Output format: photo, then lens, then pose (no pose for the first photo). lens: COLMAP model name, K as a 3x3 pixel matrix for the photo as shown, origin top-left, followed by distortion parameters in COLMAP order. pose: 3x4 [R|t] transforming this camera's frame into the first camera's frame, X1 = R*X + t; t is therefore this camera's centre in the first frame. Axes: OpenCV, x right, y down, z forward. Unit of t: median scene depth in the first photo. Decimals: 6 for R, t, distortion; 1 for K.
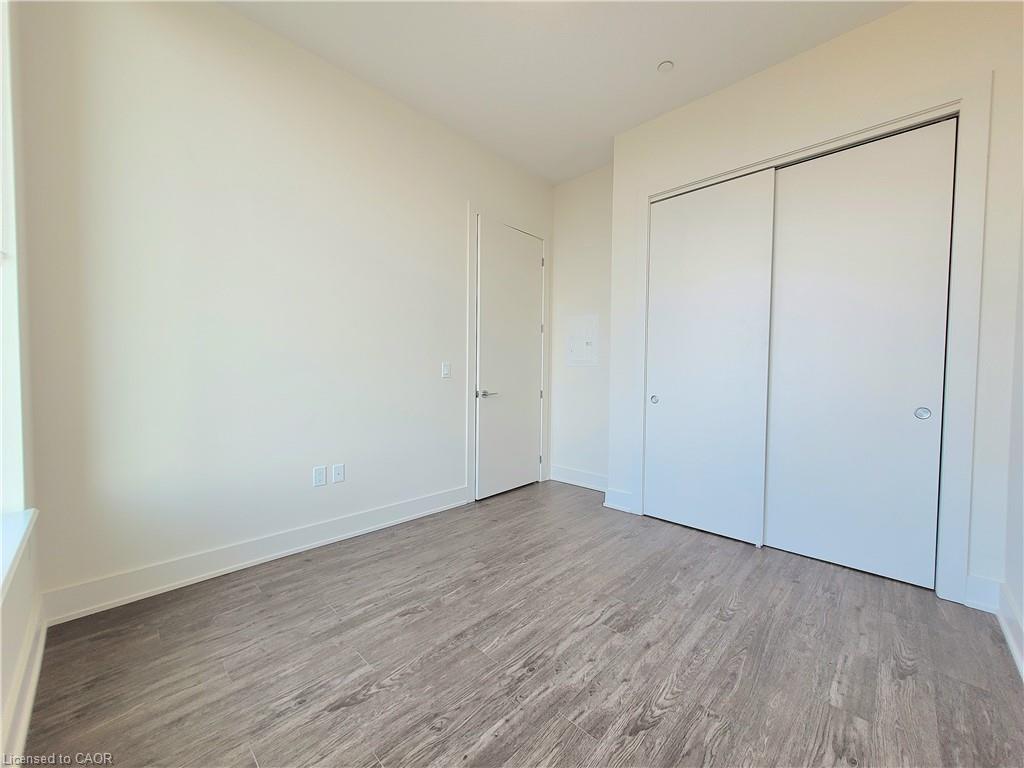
lens RADIAL K [[398.2, 0, 507.2], [0, 398.2, 377.6], [0, 0, 1]] dist [-0.000876, -0.000953]
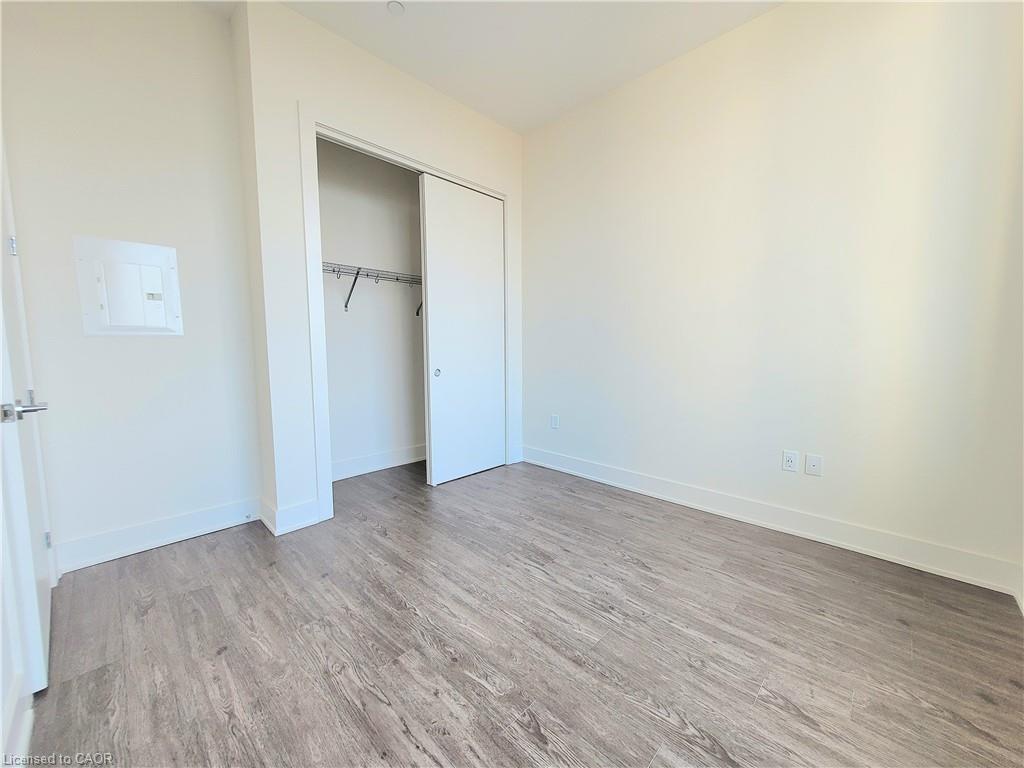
lens RADIAL K [[398.2, 0, 511.0], [0, 398.2, 384.4], [0, 0, 1]] dist [-0.000876, -0.000953]
pose [[-0.002010, -0.106704, 0.994289, -0.880818], [0.023614, 0.994008, 0.106722, -0.044238], [-0.999719, 0.023694, 0.000522, 1.091214]]
